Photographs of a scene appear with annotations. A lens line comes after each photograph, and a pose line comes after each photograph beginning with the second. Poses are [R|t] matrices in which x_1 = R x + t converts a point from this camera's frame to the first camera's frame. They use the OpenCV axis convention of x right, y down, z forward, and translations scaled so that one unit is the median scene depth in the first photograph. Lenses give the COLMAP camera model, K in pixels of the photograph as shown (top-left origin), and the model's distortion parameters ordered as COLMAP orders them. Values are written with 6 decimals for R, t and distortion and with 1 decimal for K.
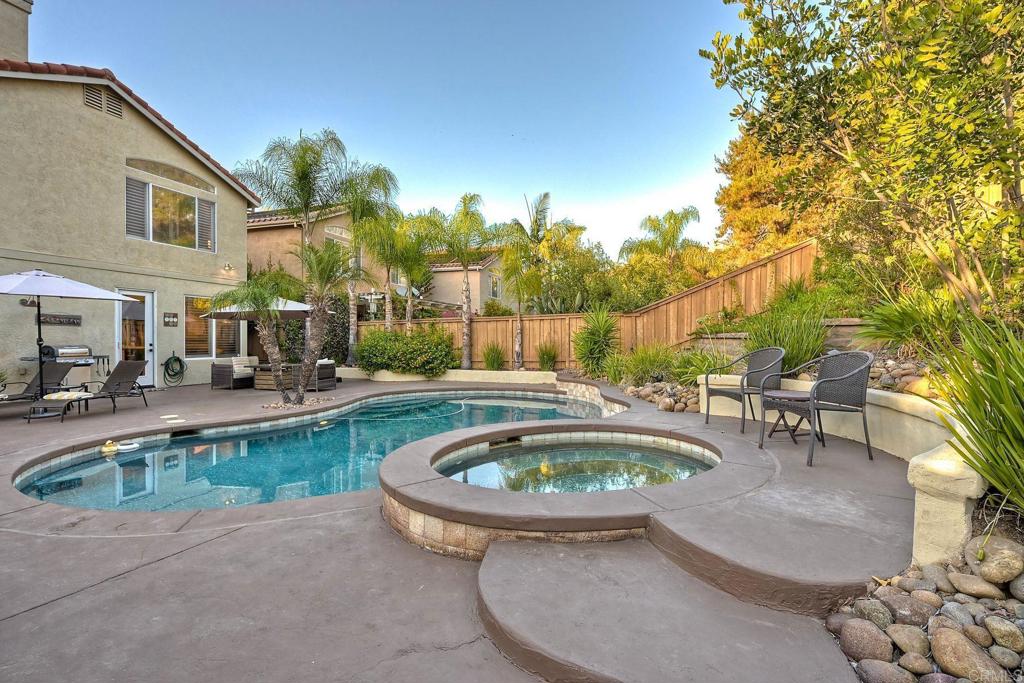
lens RADIAL K [[479.9, 0, 518.5], [0, 479.9, 339.7], [0, 0, 1]] dist [-0.001157, -0.000029]
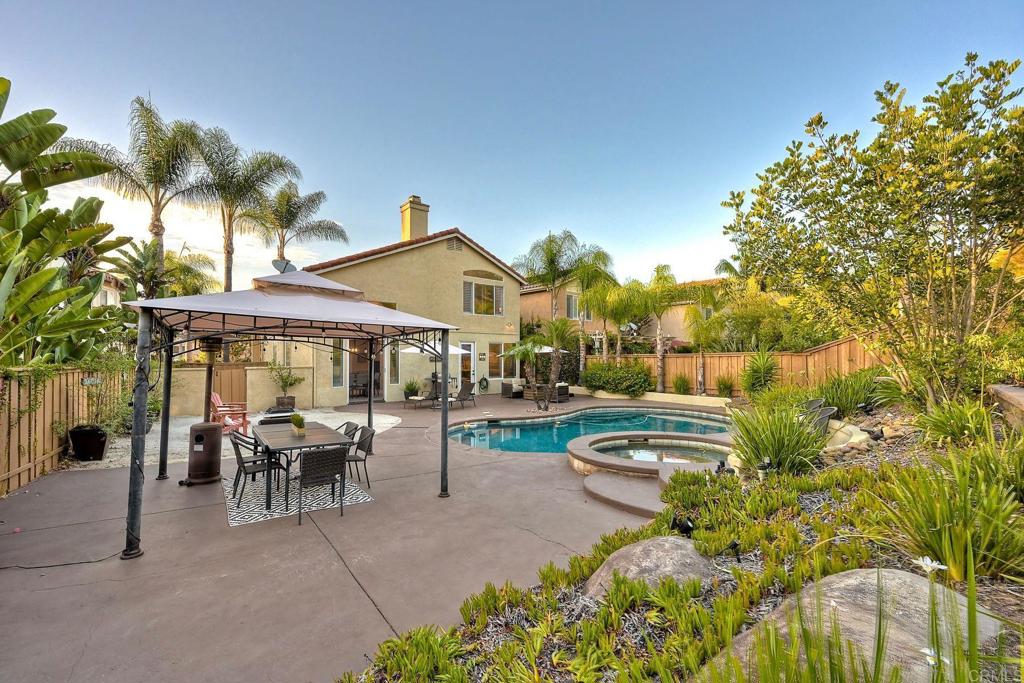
lens RADIAL K [[424.6, 0, 499.1], [0, 424.6, 348.7], [0, 0, 1]] dist [-0.006704, -0.000087]
pose [[0.846047, -0.003892, -0.533094, 0.168003], [-0.001956, 0.999944, -0.010405, -0.055930], [0.533104, 0.009846, 0.845992, -0.300903]]
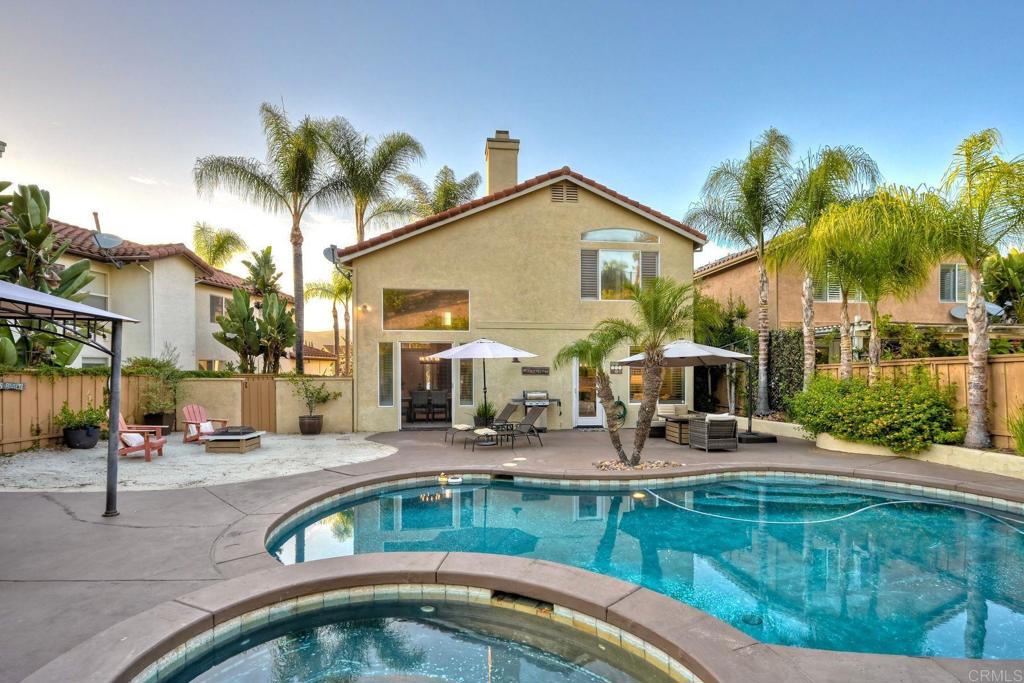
lens RADIAL K [[494.6, 0, 514.1], [0, 494.6, 375.4], [0, 0, 1]] dist [-0.000404, -0.000070]
pose [[0.424885, 0.003225, -0.905242, 0.211212], [-0.001872, 0.999995, 0.002684, -0.027057], [0.905245, 0.000554, 0.424889, 0.302899]]
